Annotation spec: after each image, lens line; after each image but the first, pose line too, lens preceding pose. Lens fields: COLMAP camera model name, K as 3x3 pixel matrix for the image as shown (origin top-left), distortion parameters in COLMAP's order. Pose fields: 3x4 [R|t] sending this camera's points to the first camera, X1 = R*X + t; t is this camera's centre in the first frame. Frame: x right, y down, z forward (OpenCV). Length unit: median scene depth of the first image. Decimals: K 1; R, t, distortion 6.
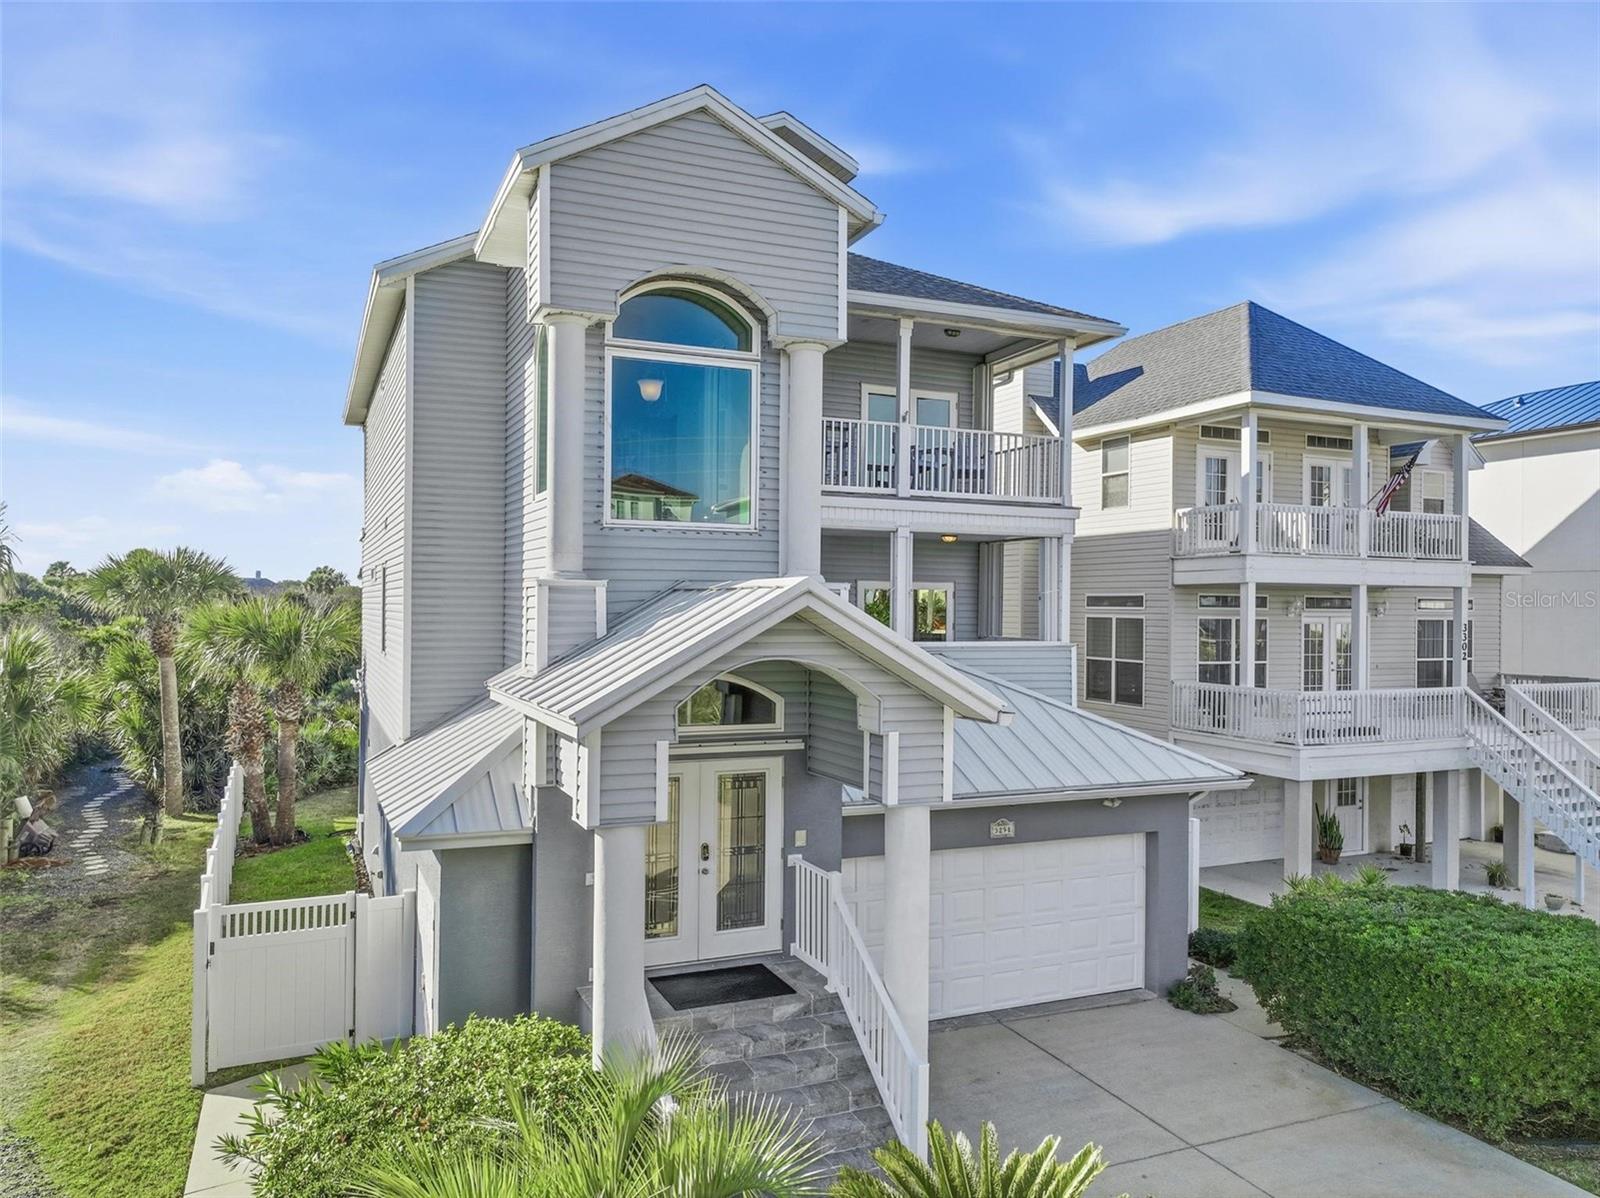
lens RADIAL K [[1123.7, 0, 800.0], [0, 1123.7, 599.0], [0, 0, 1]] dist [-0.006359, 0.023309]
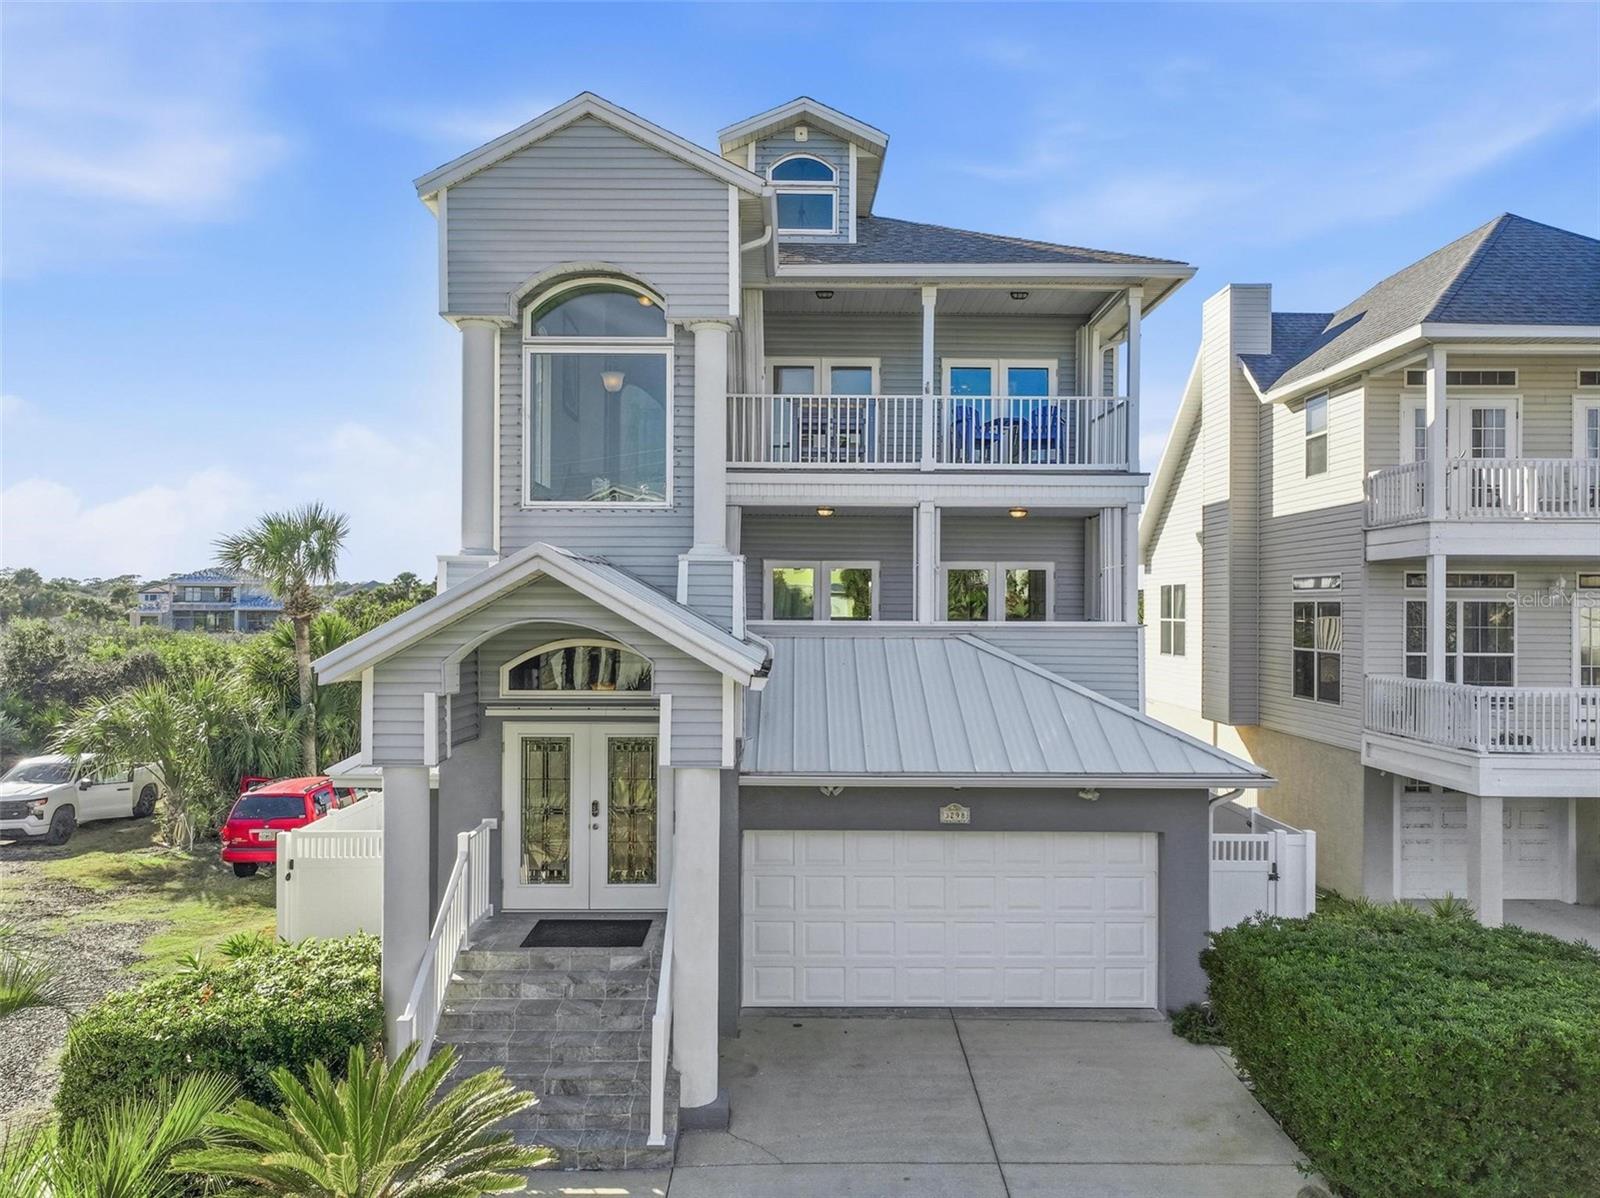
lens RADIAL K [[1123.7, 0, 800.0], [0, 1123.7, 599.0], [0, 0, 1]] dist [-0.006359, 0.023309]
pose [[0.919268, -0.008139, -0.393549, 0.398892], [0.006762, 0.999965, -0.004886, 0.025097], [0.393575, 0.001830, 0.919291, 0.072949]]
